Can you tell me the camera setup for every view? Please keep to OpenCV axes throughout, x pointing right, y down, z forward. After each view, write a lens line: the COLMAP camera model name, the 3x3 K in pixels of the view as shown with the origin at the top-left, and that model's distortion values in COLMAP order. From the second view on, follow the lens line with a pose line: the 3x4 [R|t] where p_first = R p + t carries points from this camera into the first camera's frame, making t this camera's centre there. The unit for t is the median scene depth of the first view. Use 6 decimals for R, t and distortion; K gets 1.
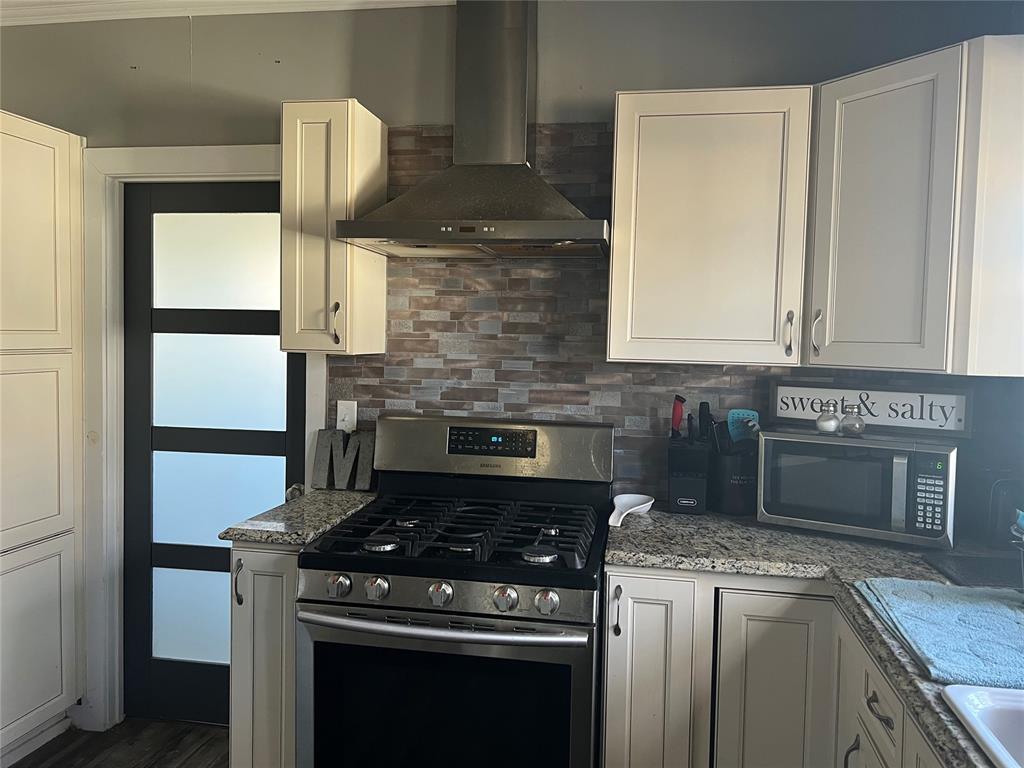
lens RADIAL K [[767.9, 0, 520.9], [0, 767.9, 377.2], [0, 0, 1]] dist [0.039795, -0.041266]
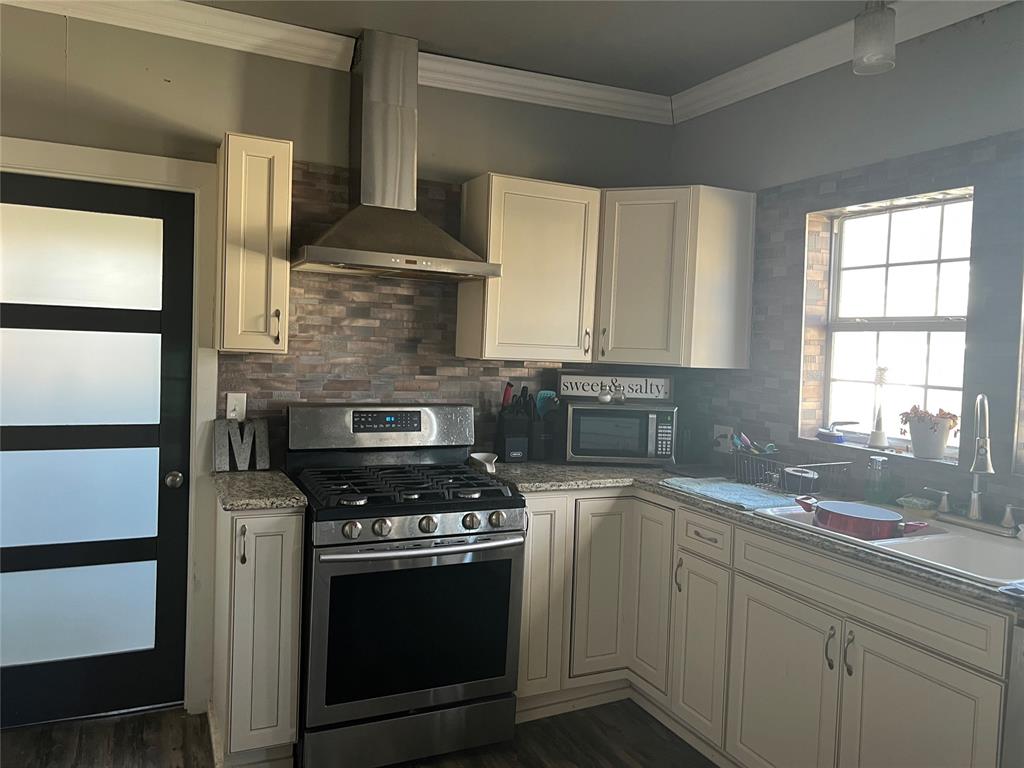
lens RADIAL K [[767.9, 0, 518.2], [0, 767.9, 383.4], [0, 0, 1]] dist [0.039795, -0.041266]
pose [[0.808369, -0.018987, 0.588370, -0.617861], [0.009136, 0.999764, 0.019710, -0.002732], [-0.588605, -0.010558, 0.808352, -0.179515]]
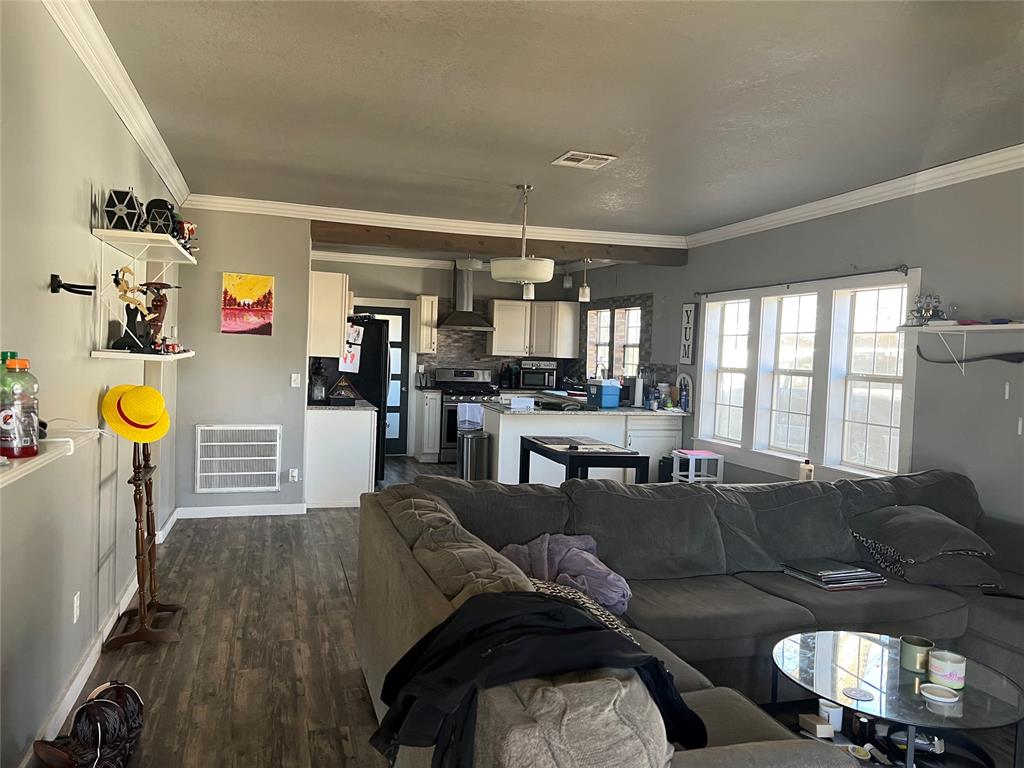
lens RADIAL K [[767.9, 0, 511.2], [0, 767.9, 385.2], [0, 0, 1]] dist [0.039795, -0.041266]
pose [[0.891386, -0.015899, 0.452965, -1.771879], [0.009113, 0.999811, 0.017161, 0.076669], [-0.453153, -0.011169, 0.891363, -3.011014]]
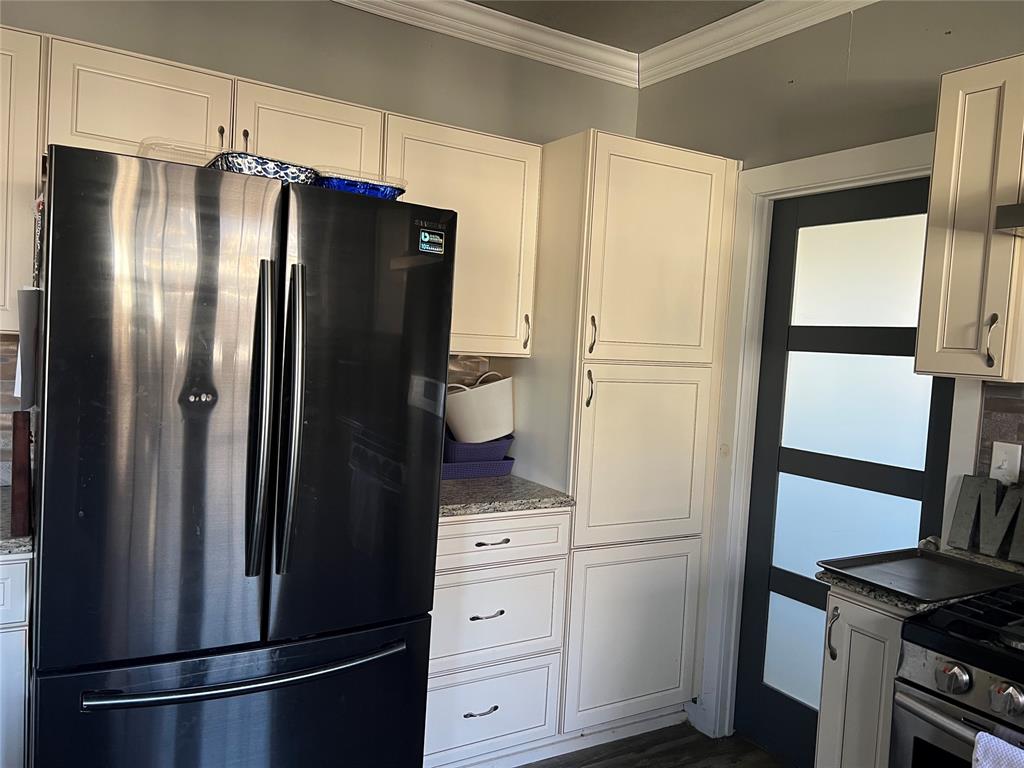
lens RADIAL K [[767.9, 0, 510.8], [0, 767.9, 384.4], [0, 0, 1]] dist [0.039795, -0.041266]
pose [[0.658765, 0.058554, -0.750066, 0.029395], [-0.081405, 0.996661, 0.006308, 0.008095], [0.747931, 0.056904, 0.661332, 0.116897]]
